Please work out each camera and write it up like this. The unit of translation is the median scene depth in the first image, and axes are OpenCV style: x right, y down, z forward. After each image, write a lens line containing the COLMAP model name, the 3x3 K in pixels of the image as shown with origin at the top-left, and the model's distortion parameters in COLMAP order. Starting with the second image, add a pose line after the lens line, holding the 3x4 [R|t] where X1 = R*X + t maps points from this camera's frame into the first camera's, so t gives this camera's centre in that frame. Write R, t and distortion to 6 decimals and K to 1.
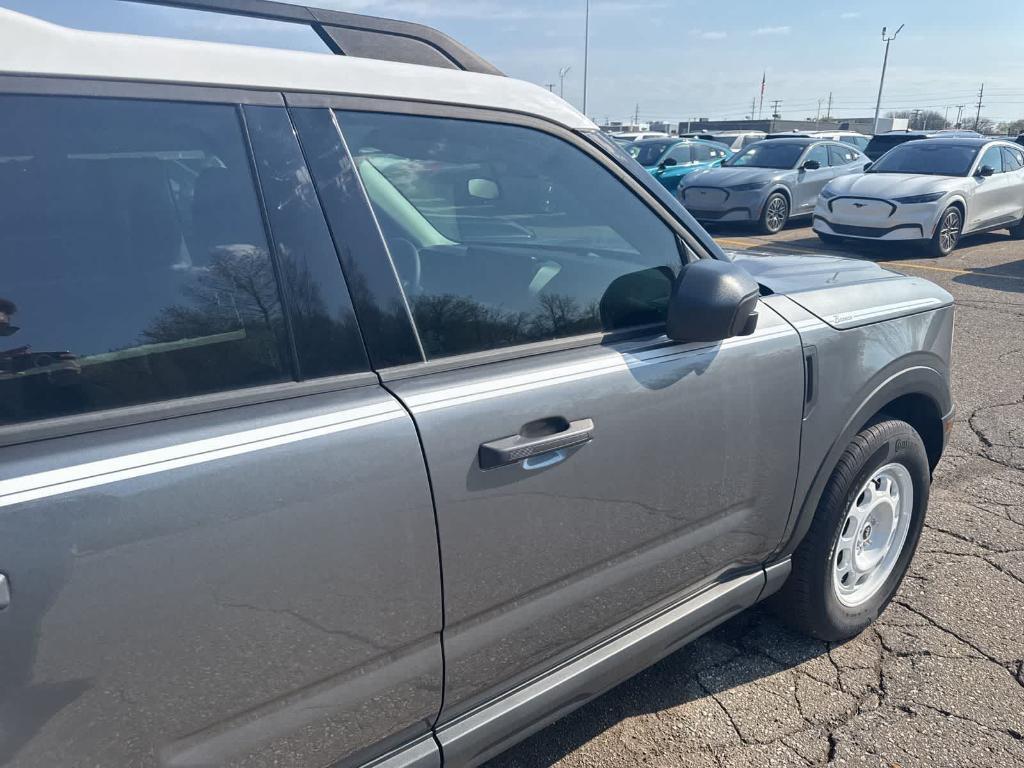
lens RADIAL K [[732.9, 0, 525.2], [0, 732.9, 376.0], [0, 0, 1]] dist [0.033670, -0.031765]
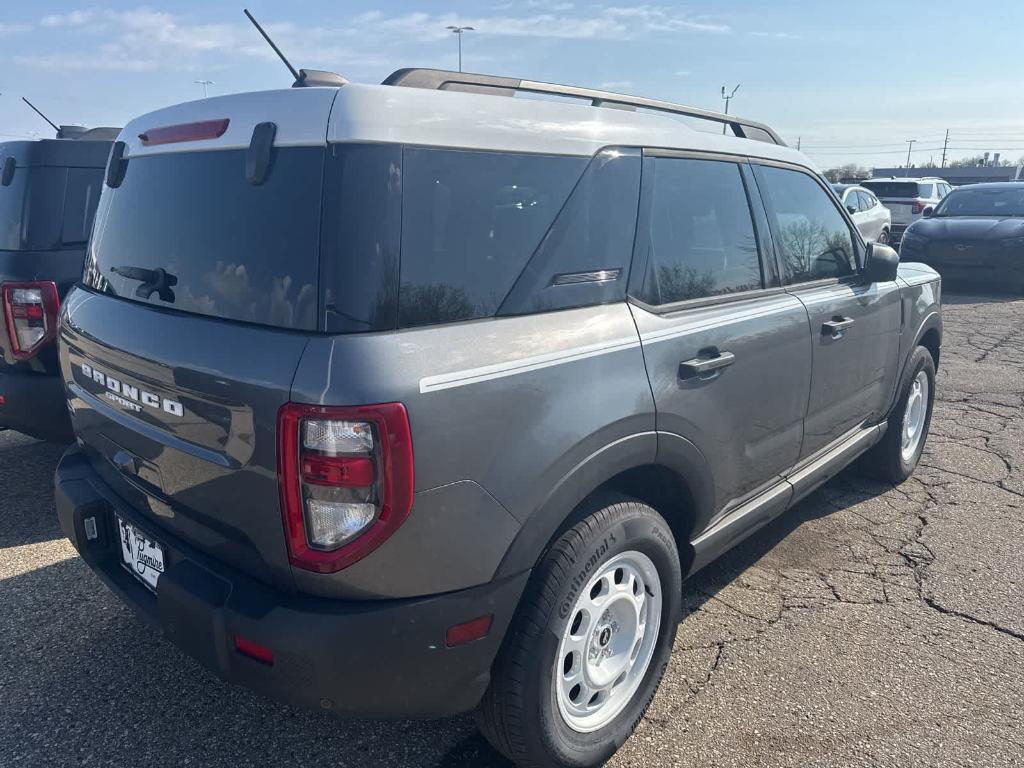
lens RADIAL K [[742.1, 0, 512.0], [0, 742.1, 384.0], [0, 0, 1]] dist [0.006890, -0.000307]
pose [[0.983805, -0.041802, 0.174298, -0.718783], [0.050026, 0.997819, -0.043059, 0.172700], [-0.172118, 0.051081, 0.983751, -0.505094]]
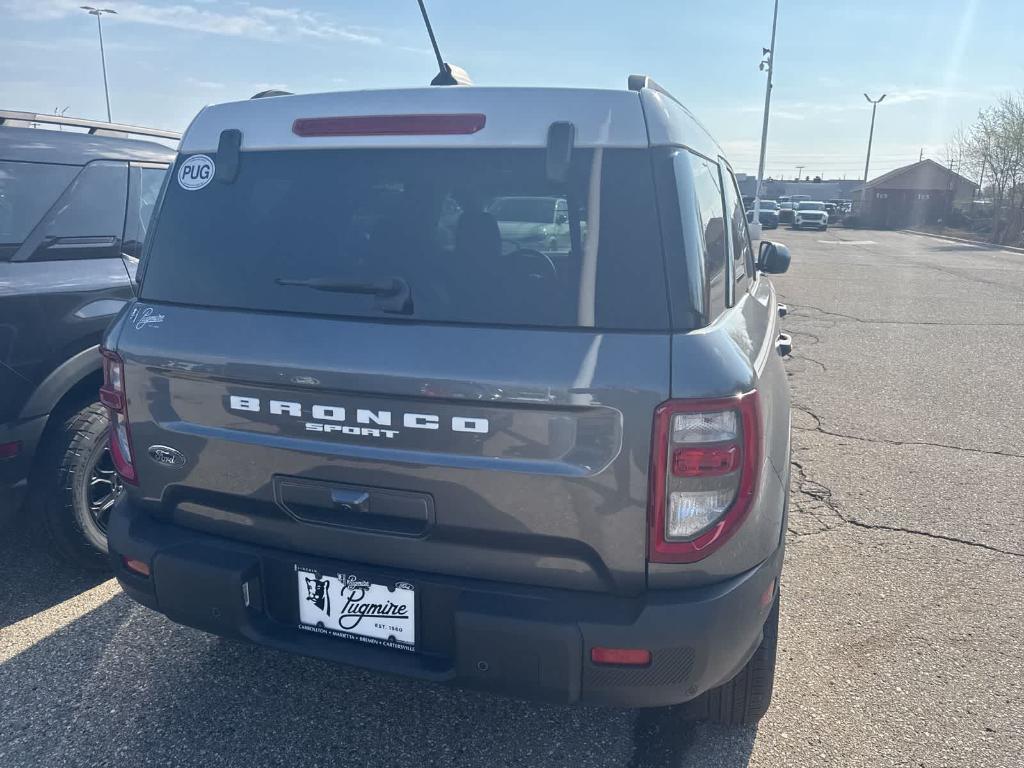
lens RADIAL K [[745.7, 0, 517.0], [0, 745.7, 380.1], [0, 0, 1]] dist [0.002868, -0.002999]
pose [[0.807494, -0.126191, 0.576220, -1.266297], [0.161554, 0.986810, -0.010287, 0.121603], [-0.567322, 0.101397, 0.817230, -0.305857]]
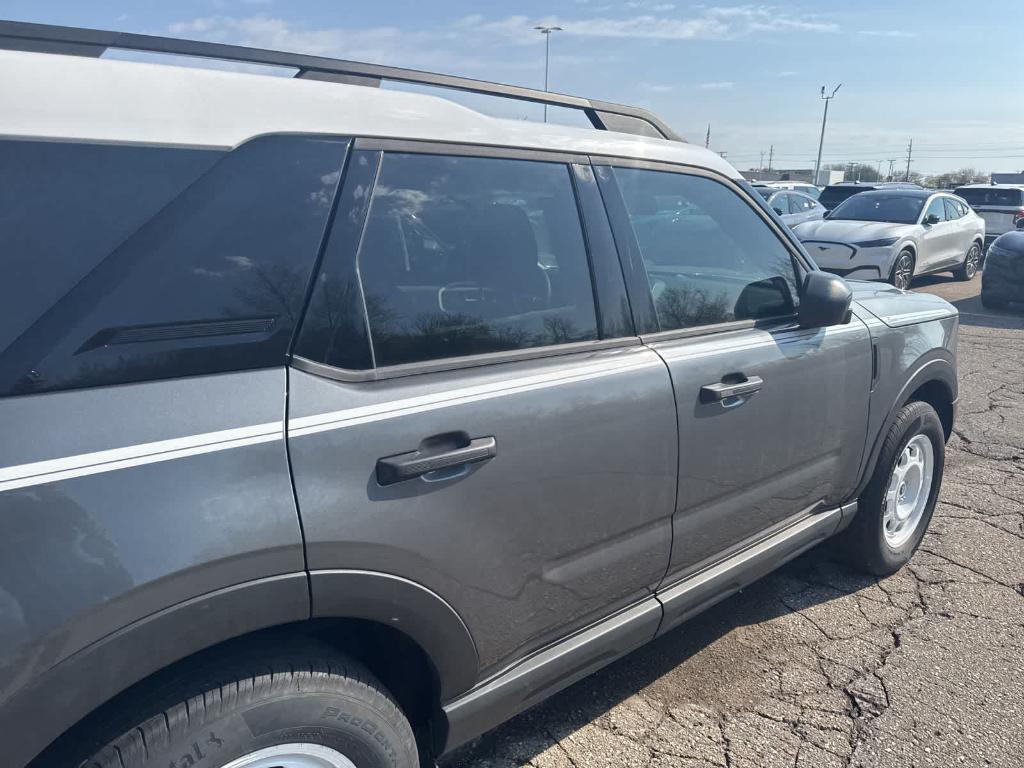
lens RADIAL K [[732.9, 0, 525.2], [0, 732.9, 376.0], [0, 0, 1]] dist [0.033670, -0.031765]
pose [[0.997879, -0.000099, 0.065098, -0.286457], [0.003745, 0.998430, -0.055885, 0.085260], [-0.064990, 0.056010, 0.996313, -0.261169]]
